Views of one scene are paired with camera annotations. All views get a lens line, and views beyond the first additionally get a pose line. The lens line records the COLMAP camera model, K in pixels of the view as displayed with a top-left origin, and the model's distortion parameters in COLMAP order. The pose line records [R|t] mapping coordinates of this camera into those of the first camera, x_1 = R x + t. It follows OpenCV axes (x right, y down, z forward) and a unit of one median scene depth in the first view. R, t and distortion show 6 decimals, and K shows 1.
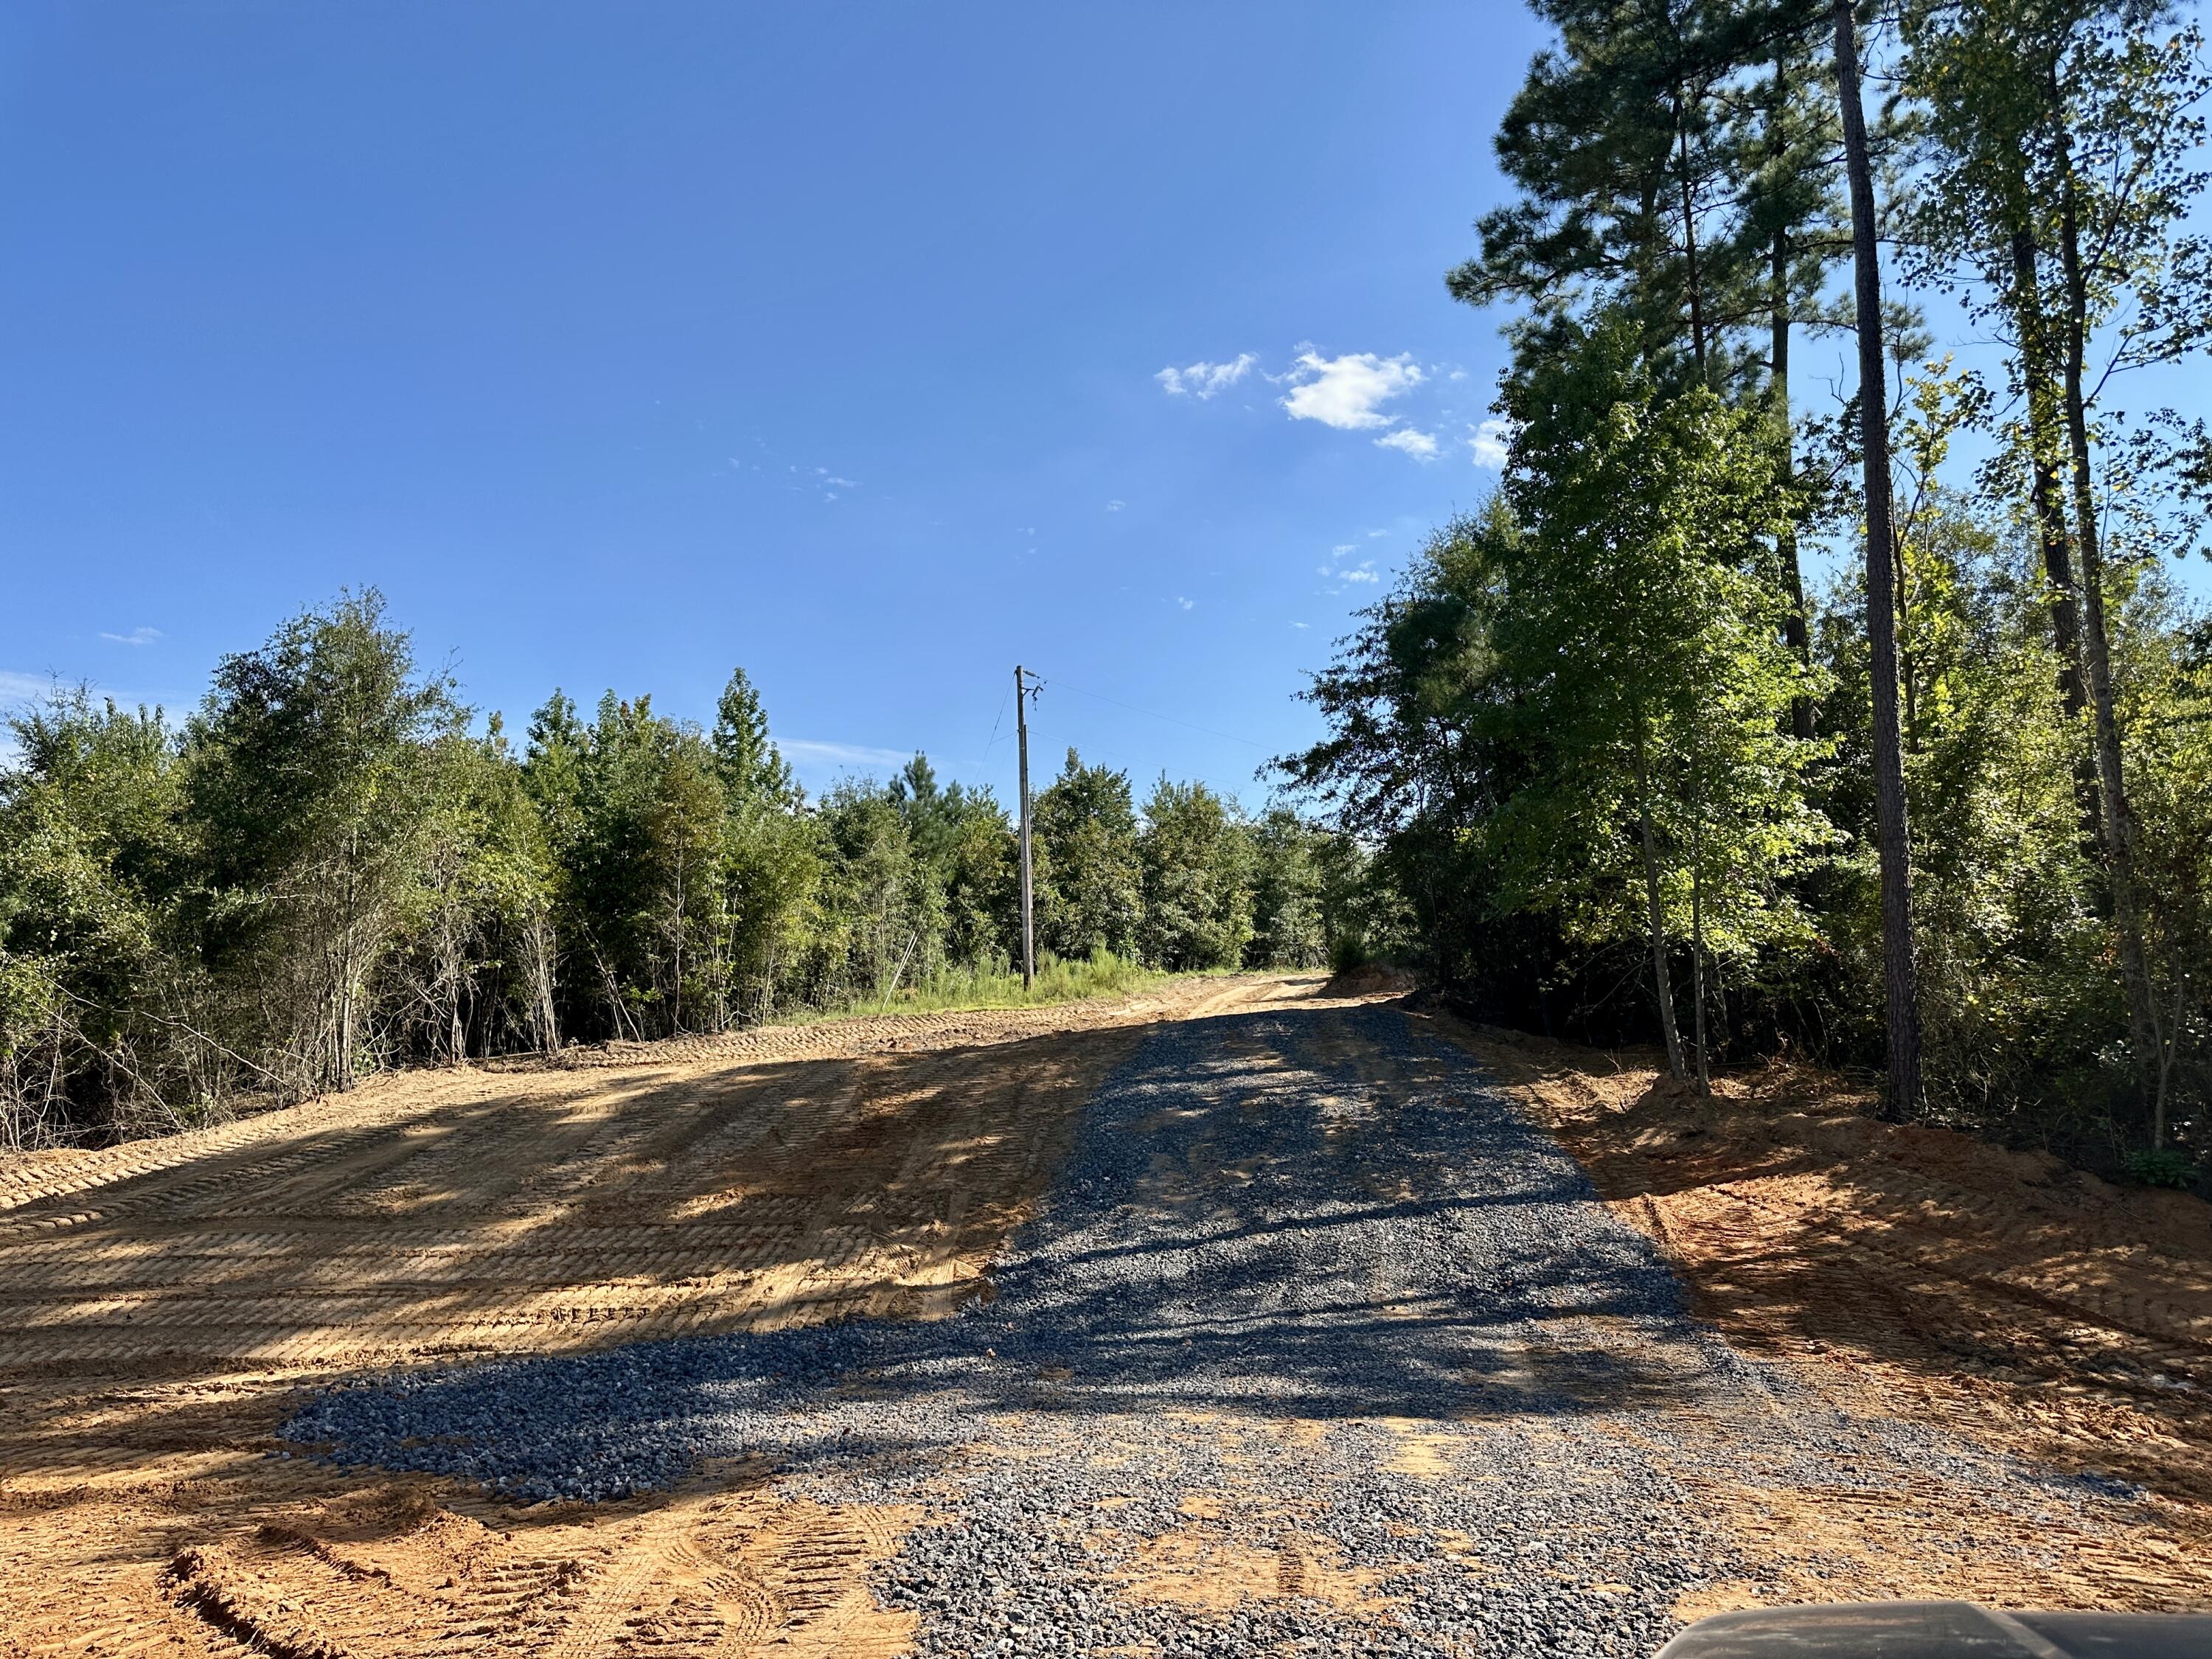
lens RADIAL K [[1555.4, 0, 1106.0], [0, 1555.4, 829.5], [0, 0, 1]] dist [-0.003273, -0.002988]
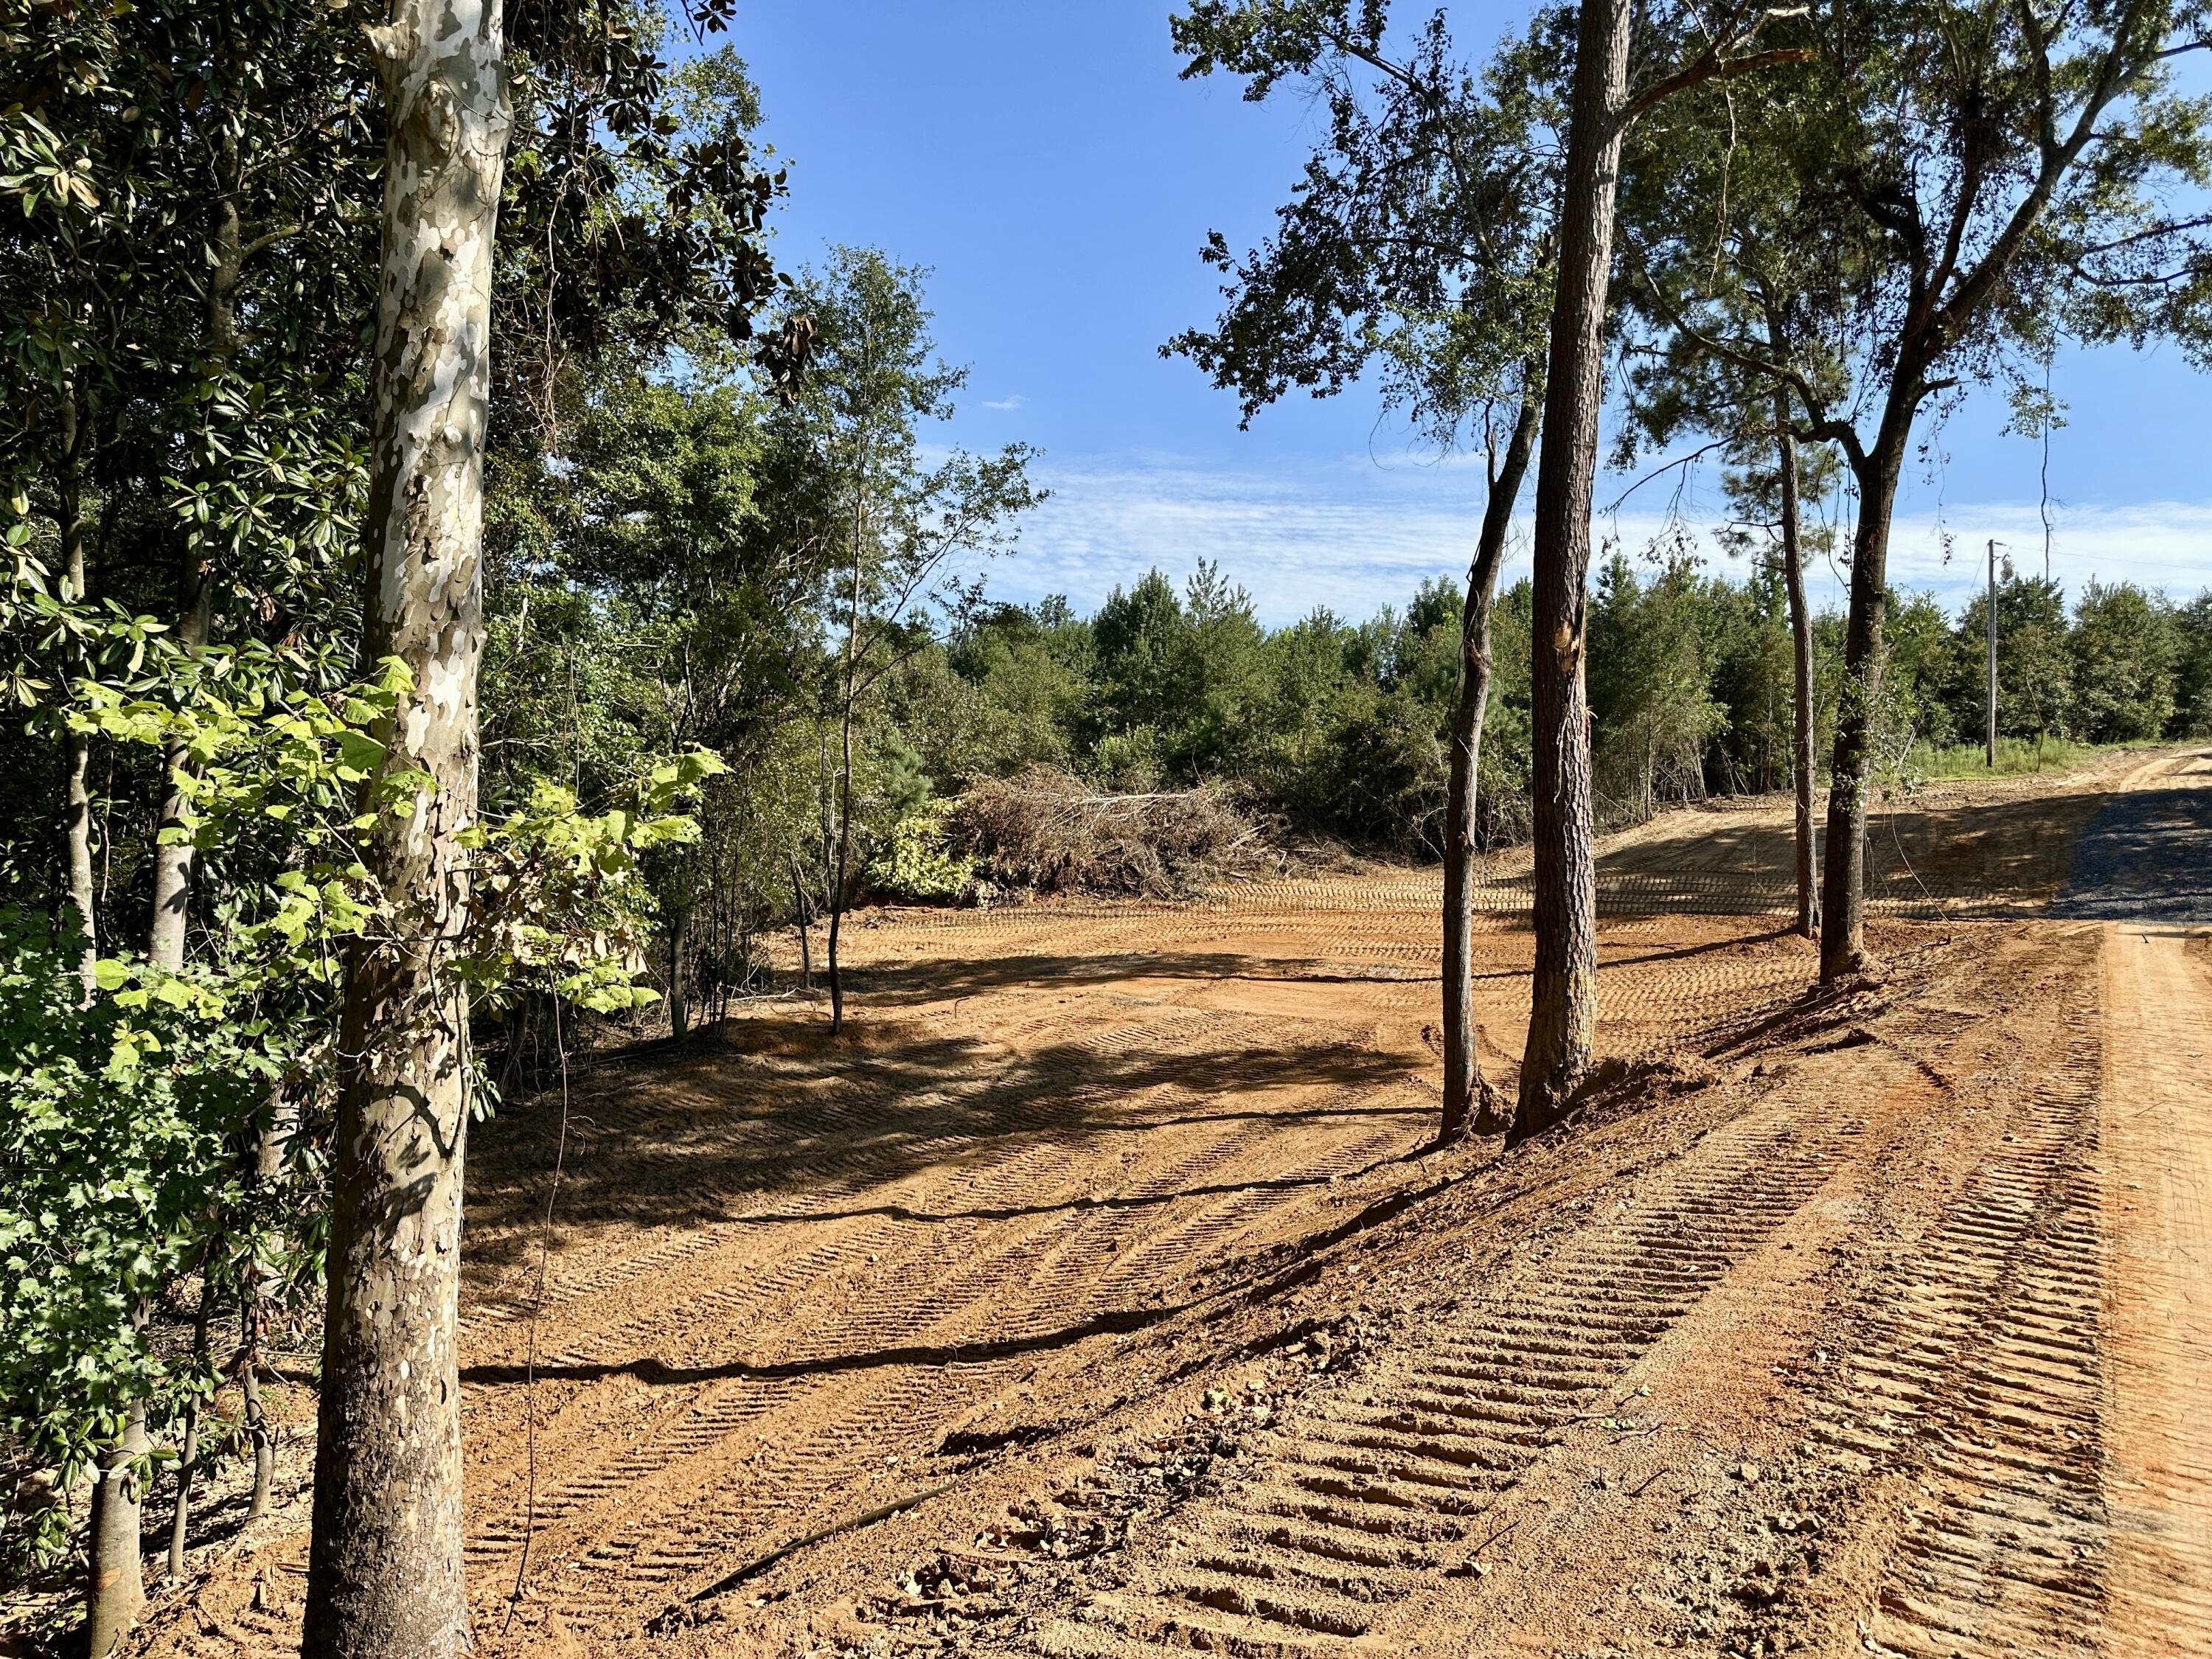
lens RADIAL K [[1555.4, 0, 1106.0], [0, 1555.4, 829.5], [0, 0, 1]] dist [-0.003273, -0.002988]
pose [[0.876628, 0.037974, -0.479668, -0.058087], [0.046640, 0.985481, 0.163255, -0.088117], [0.478903, -0.165485, 0.862129, -0.519734]]
